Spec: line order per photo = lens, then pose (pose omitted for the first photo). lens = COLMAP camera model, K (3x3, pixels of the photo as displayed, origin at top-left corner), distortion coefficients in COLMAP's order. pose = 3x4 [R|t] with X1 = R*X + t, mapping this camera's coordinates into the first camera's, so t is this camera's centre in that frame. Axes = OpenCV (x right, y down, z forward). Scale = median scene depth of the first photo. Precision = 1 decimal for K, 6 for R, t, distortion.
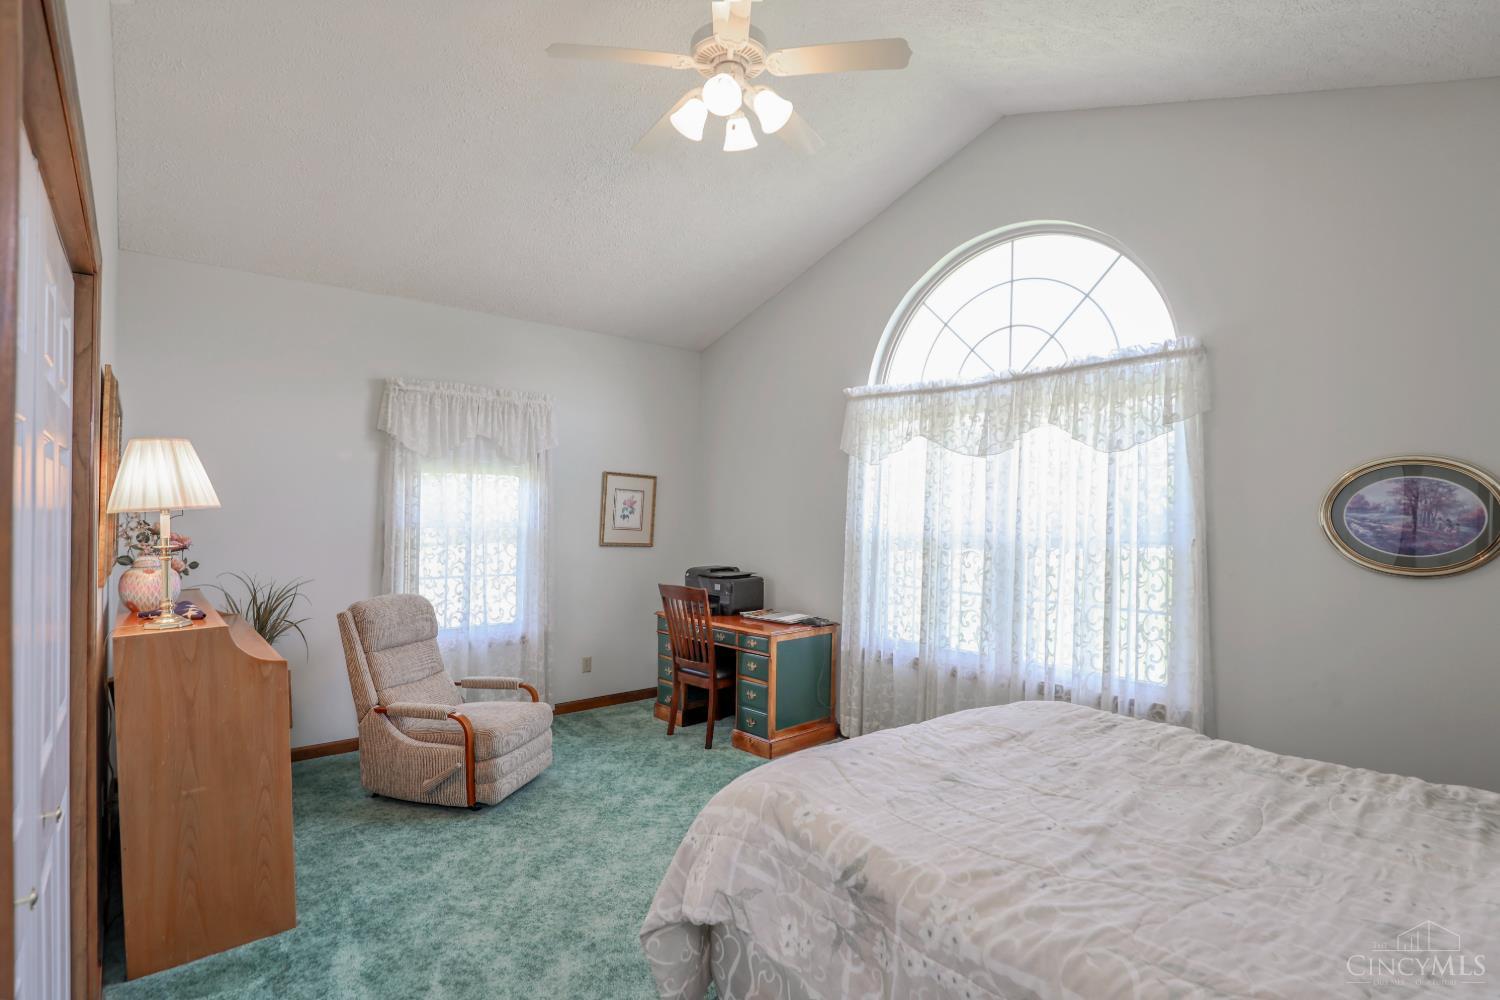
lens RADIAL K [[723.0, 0, 758.5], [0, 723.0, 520.3], [0, 0, 1]] dist [-0.017654, 0.000303]
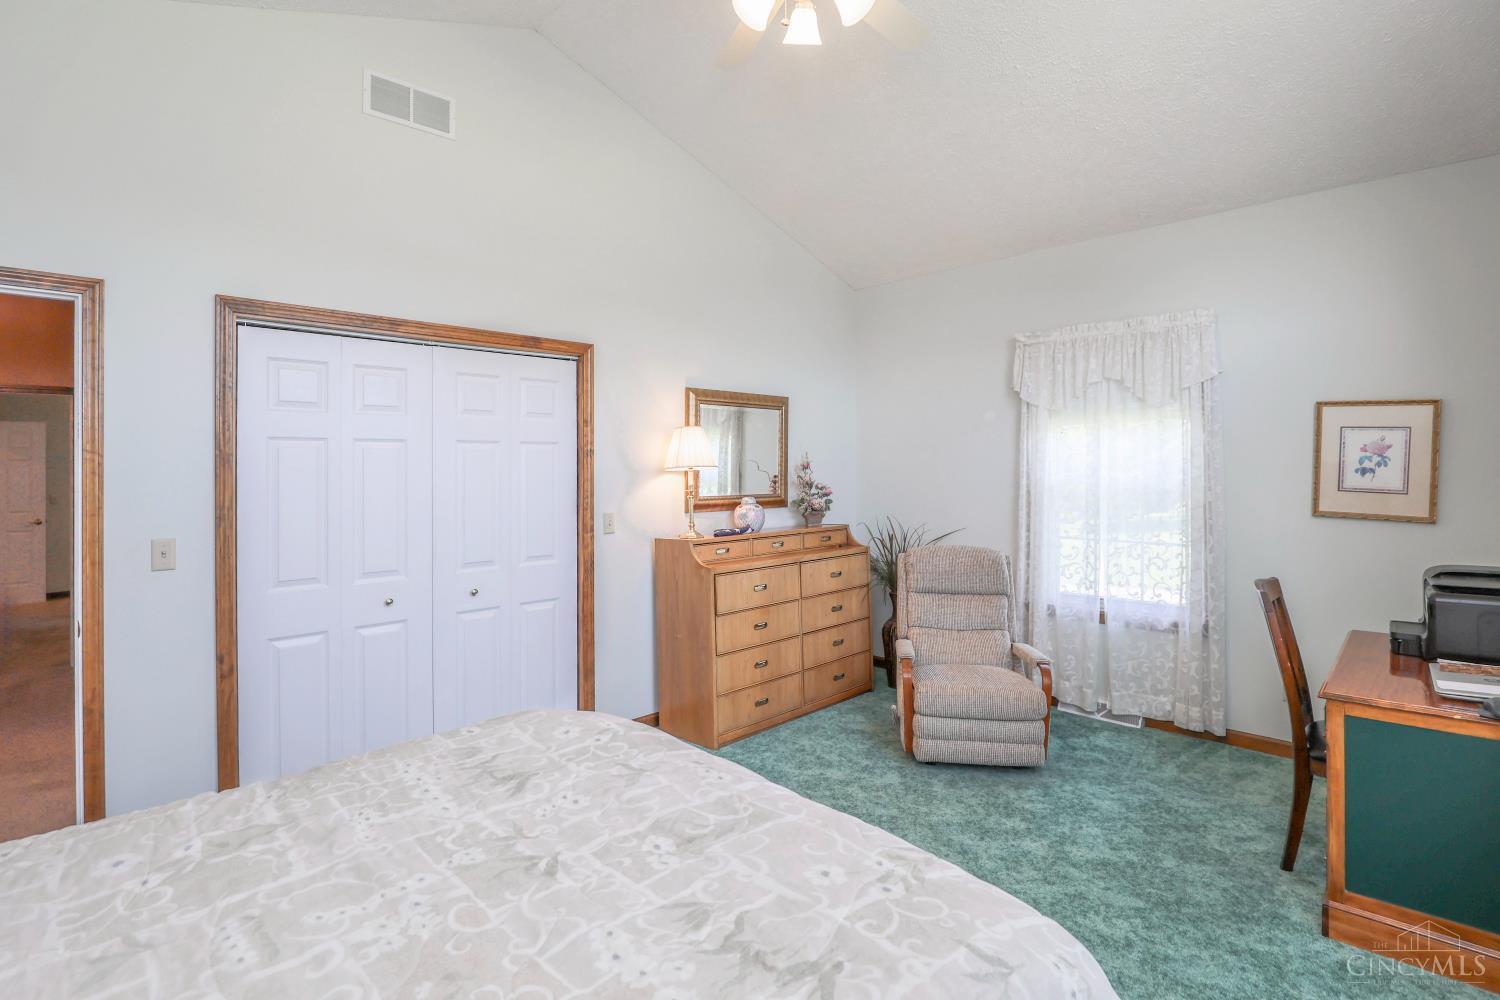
lens RADIAL K [[732.5, 0, 757.4], [0, 732.5, 501.4], [0, 0, 1]] dist [-0.018294, 0.000221]
pose [[0.084522, 0.032532, -0.995890, 0.536204], [-0.002563, 0.999471, 0.032431, 0.003116], [0.996418, -0.000189, 0.084560, 0.605751]]
